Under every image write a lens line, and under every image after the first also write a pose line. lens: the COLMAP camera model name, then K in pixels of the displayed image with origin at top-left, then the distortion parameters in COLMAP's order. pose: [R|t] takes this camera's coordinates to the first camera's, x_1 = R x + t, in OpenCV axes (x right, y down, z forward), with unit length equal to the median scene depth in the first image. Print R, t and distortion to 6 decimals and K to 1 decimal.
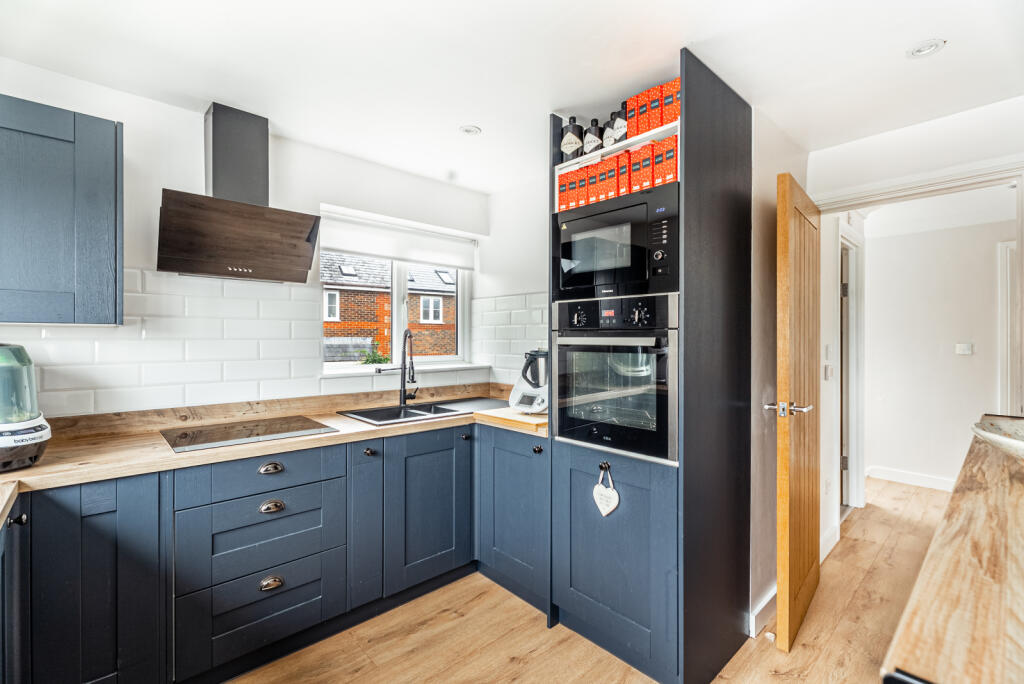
lens RADIAL K [[454.7, 0, 508.5], [0, 454.7, 340.1], [0, 0, 1]] dist [-0.003676, 0.000334]
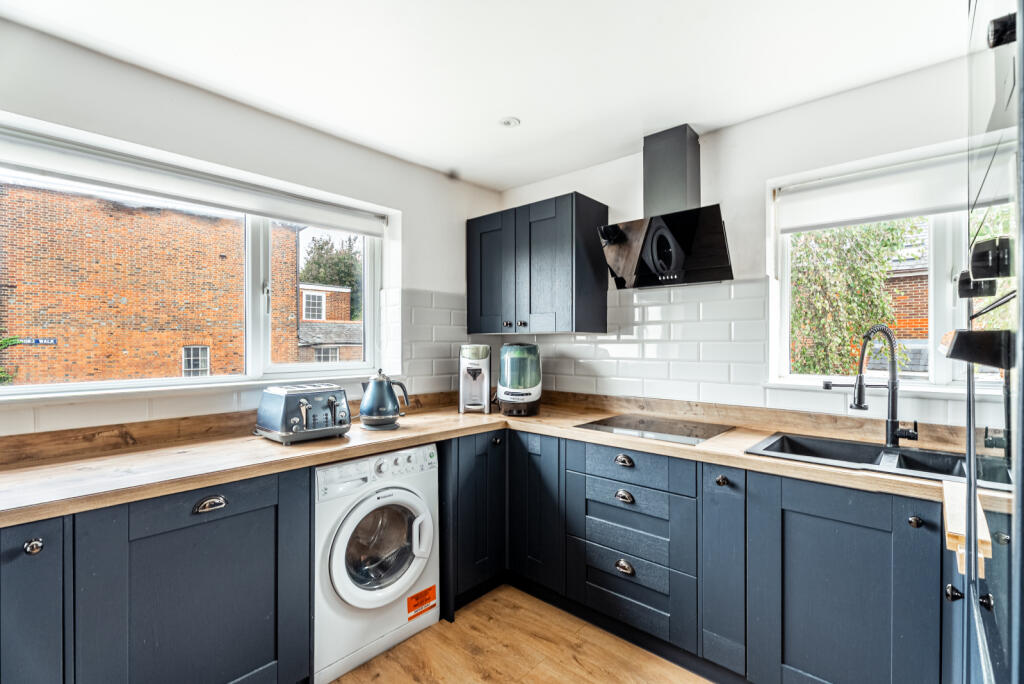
lens RADIAL K [[454.7, 0, 509.0], [0, 454.7, 343.5], [0, 0, 1]] dist [-0.003676, 0.000334]
pose [[0.098506, -0.005831, -0.995119, 0.447855], [-0.007224, 0.999952, -0.006575, 0.012240], [0.995110, 0.007836, 0.098459, 0.525670]]
